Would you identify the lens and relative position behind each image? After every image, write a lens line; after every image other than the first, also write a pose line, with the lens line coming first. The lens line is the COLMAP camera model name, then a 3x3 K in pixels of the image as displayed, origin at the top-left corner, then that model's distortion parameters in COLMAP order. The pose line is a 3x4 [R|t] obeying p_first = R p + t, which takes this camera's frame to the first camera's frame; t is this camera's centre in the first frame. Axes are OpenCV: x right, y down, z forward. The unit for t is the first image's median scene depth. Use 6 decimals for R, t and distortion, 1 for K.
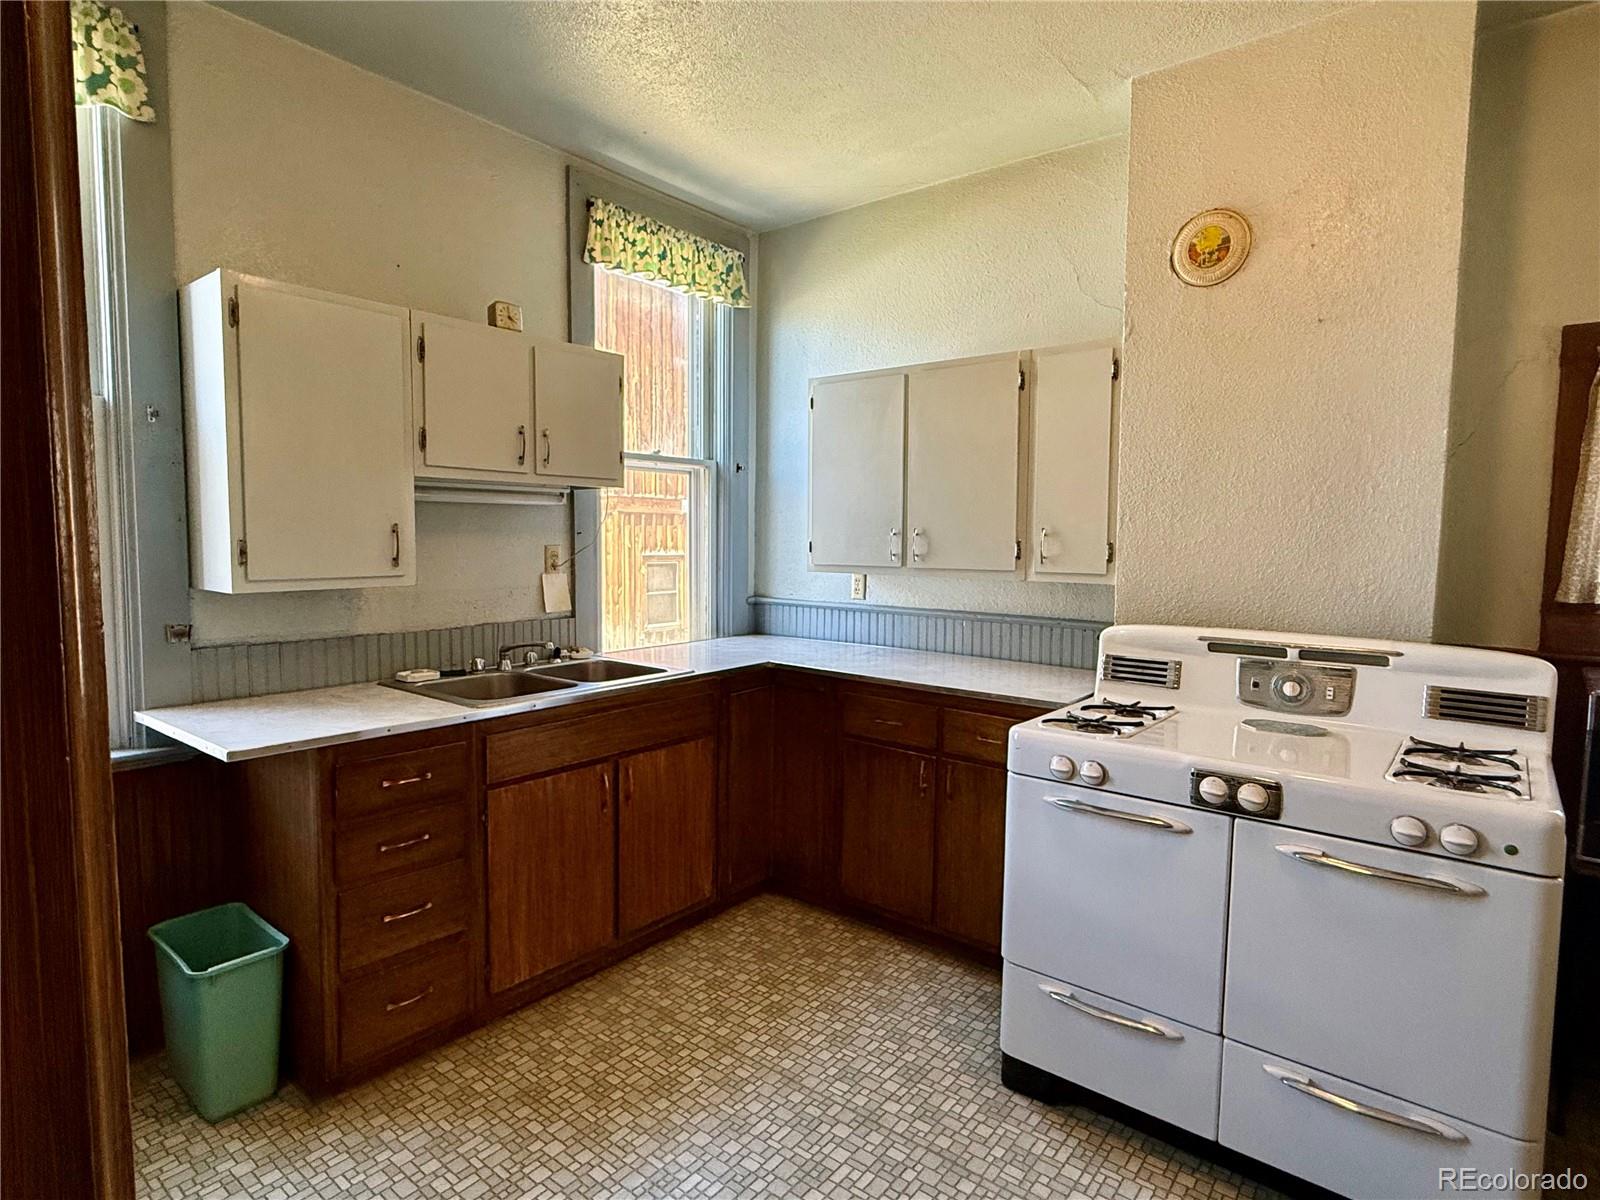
lens RADIAL K [[873.1, 0, 794.3], [0, 873.1, 594.4], [0, 0, 1]] dist [0.006882, -0.001949]
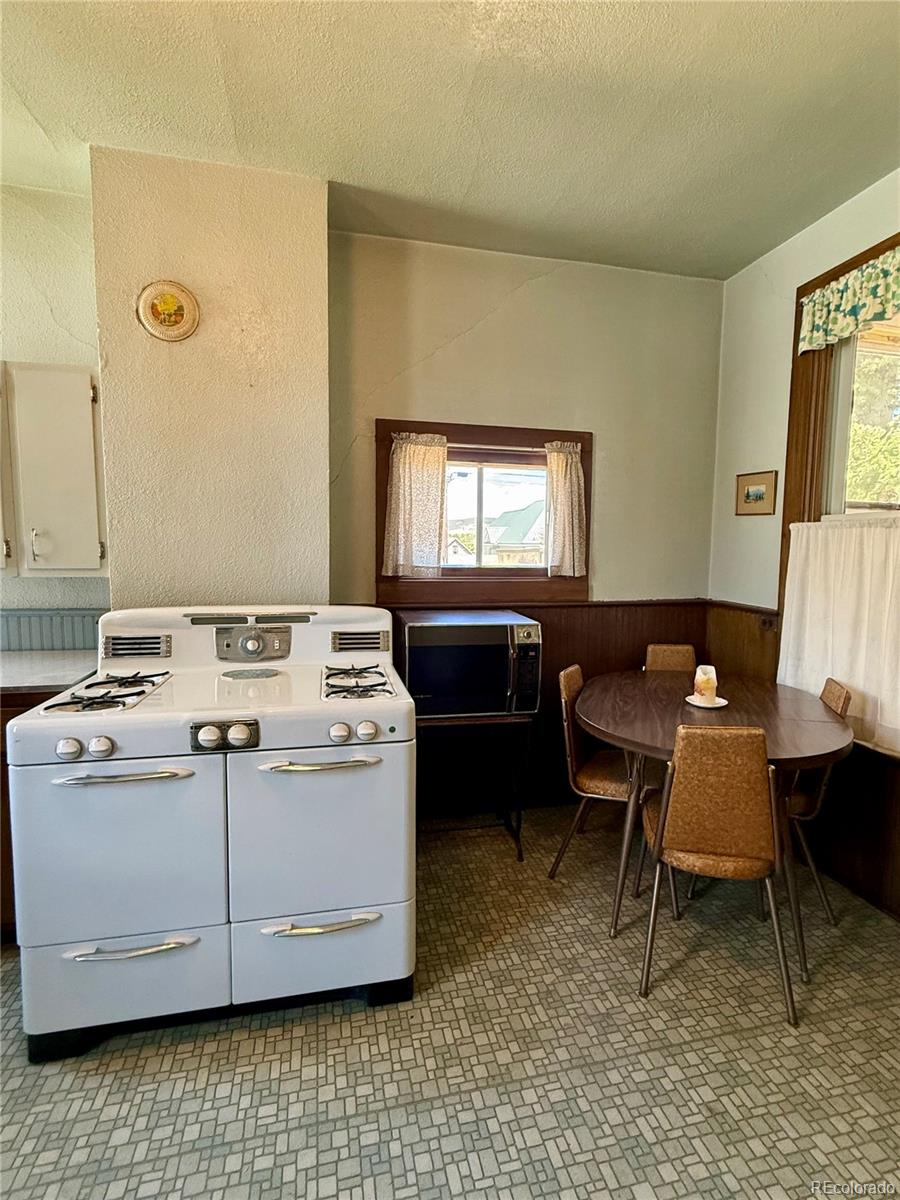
lens RADIAL K [[554.0, 0, 446.3], [0, 554.0, 599.4], [0, 0, 1]] dist [-0.006189, 0.001741]
pose [[0.620813, -0.072311, 0.780616, 0.068306], [0.050946, 0.997353, 0.051871, 0.004267], [-0.782301, 0.007567, 0.622854, 0.187703]]
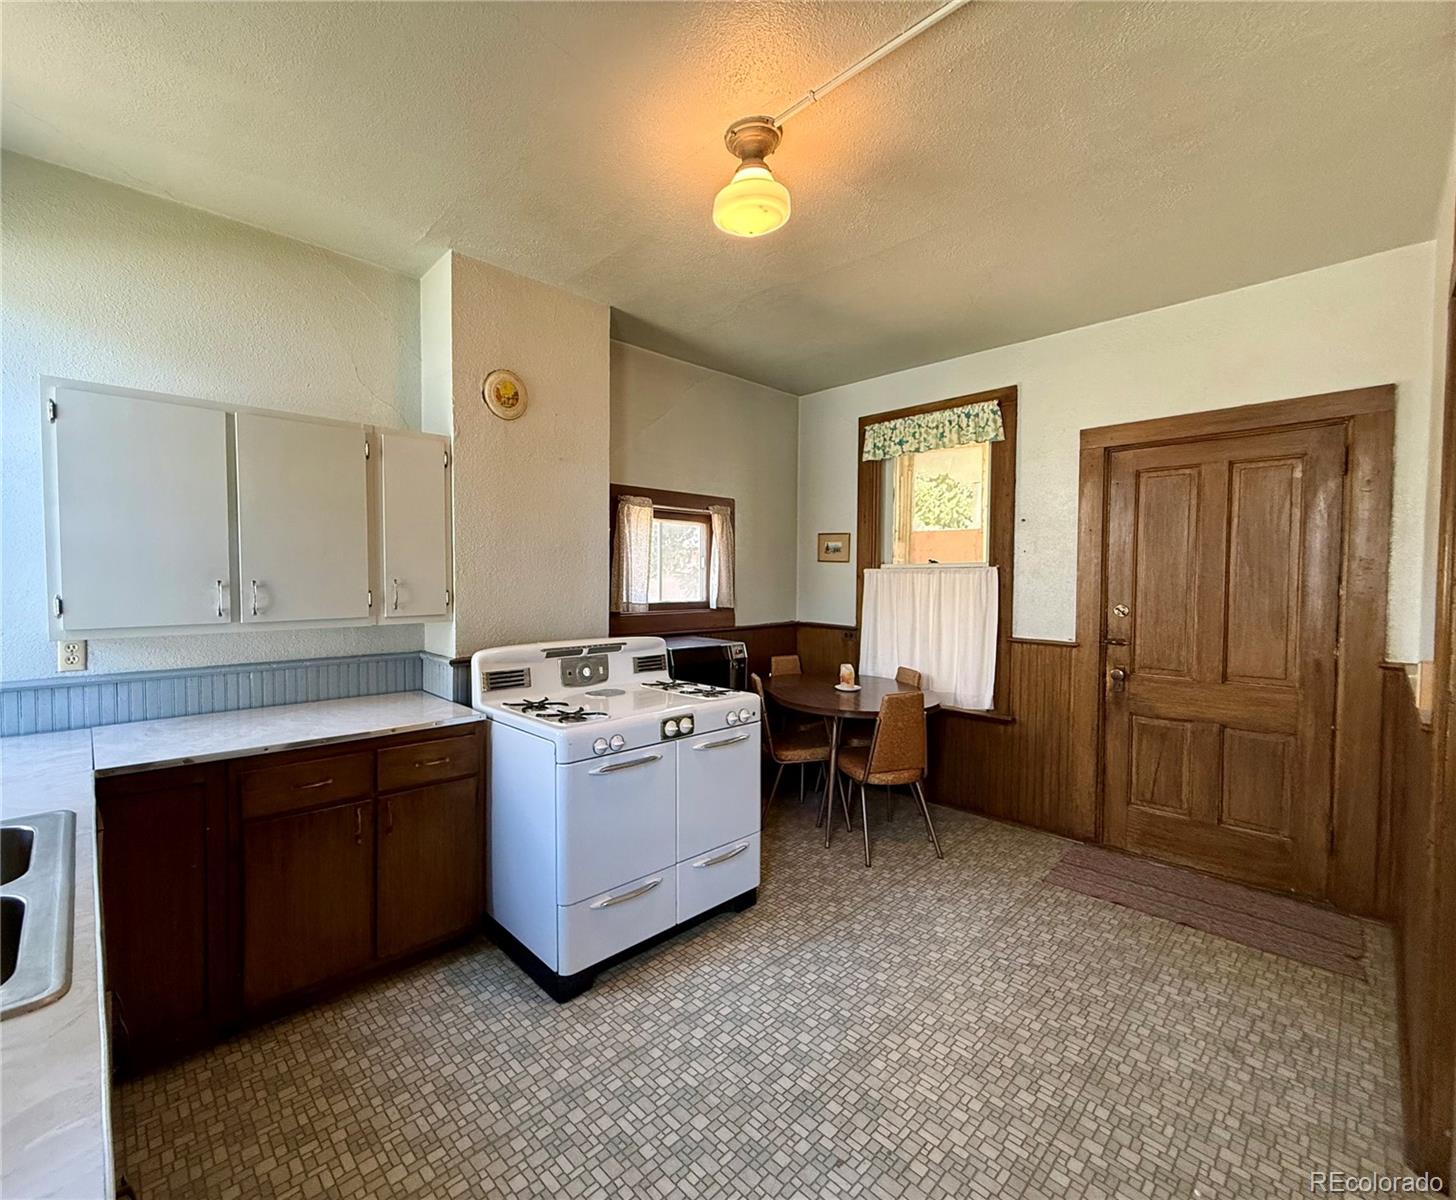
lens RADIAL K [[641.2, 0, 648.7], [0, 641.2, 596.4], [0, 0, 1]] dist [0.012590, -0.002076]
pose [[0.174046, -0.039489, 0.983945, -0.615770], [0.067687, 0.997312, 0.028052, -0.064975], [-0.982408, 0.061718, 0.176251, 0.607480]]
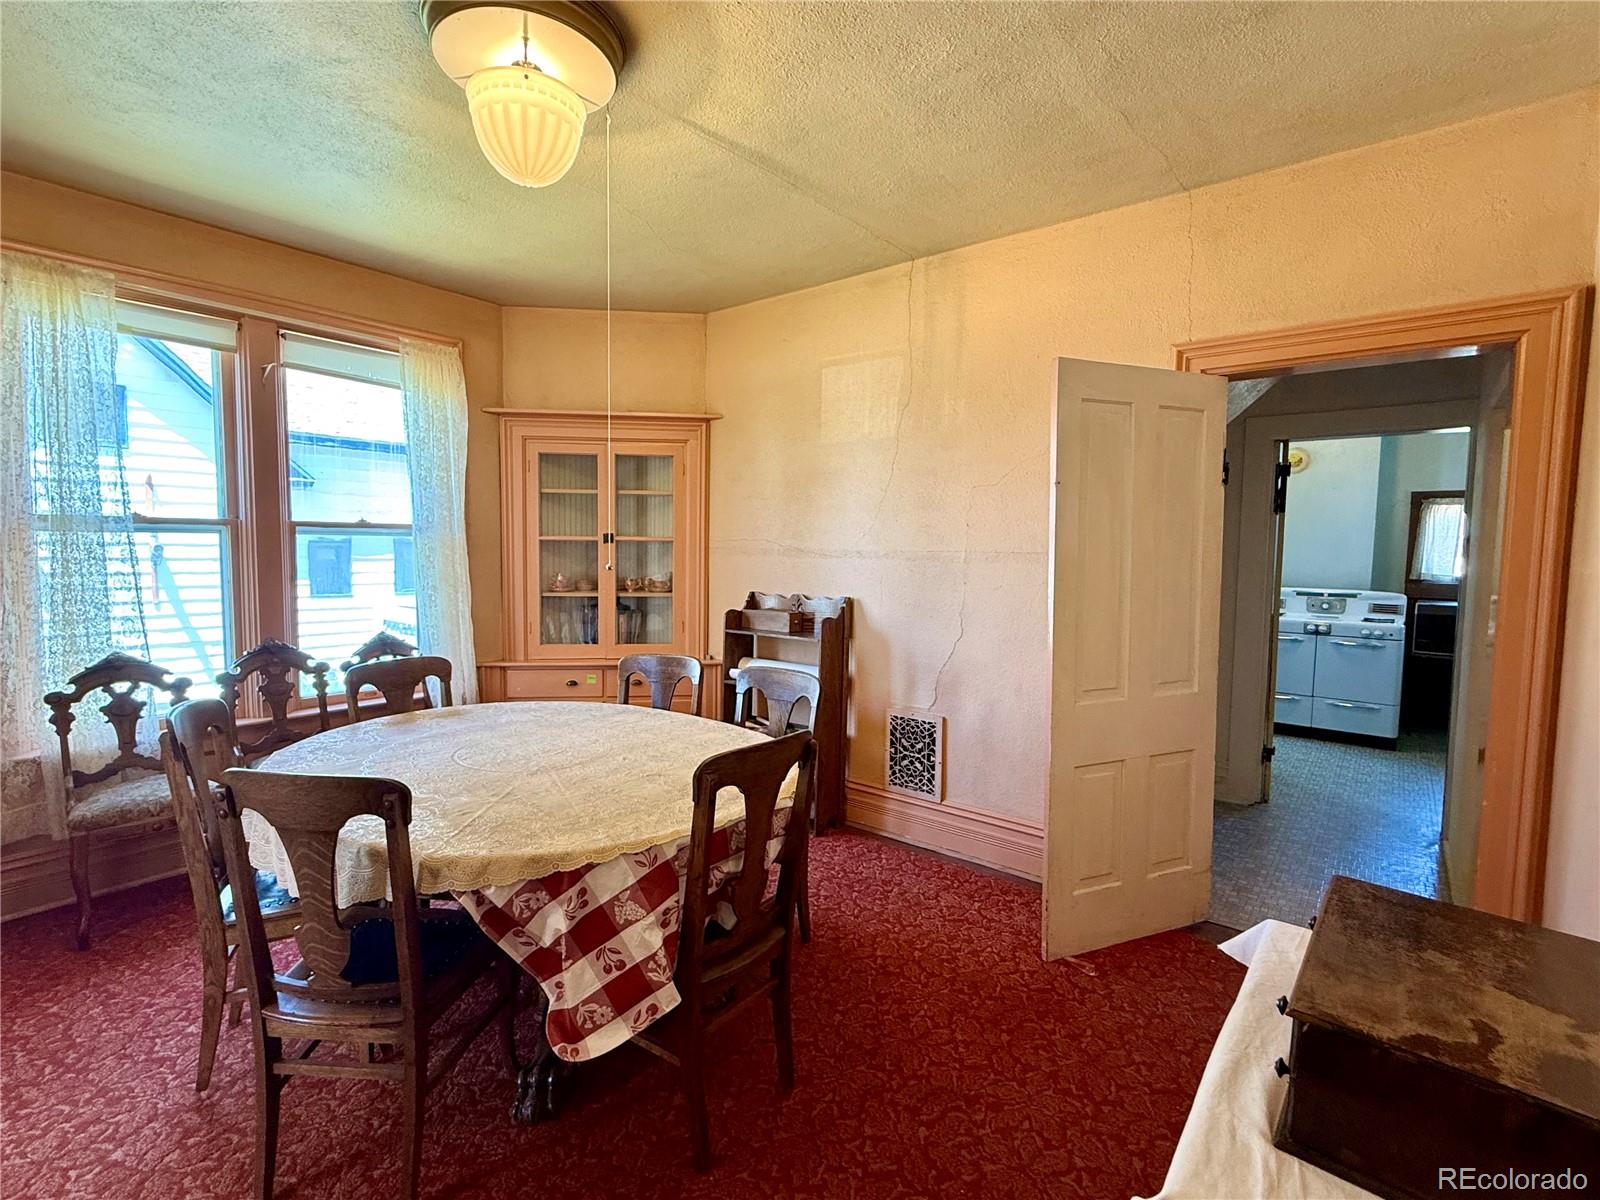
lens RADIAL K [[738.7, 0, 806.2], [0, 738.7, 598.6], [0, 0, 1]] dist [-0.006189, 0.001741]
pose [[0.999946, 0.004116, -0.009568, -1.207566], [-0.004151, 0.999984, -0.003722, 0.092510], [0.009552, 0.003762, 0.999947, -1.580245]]
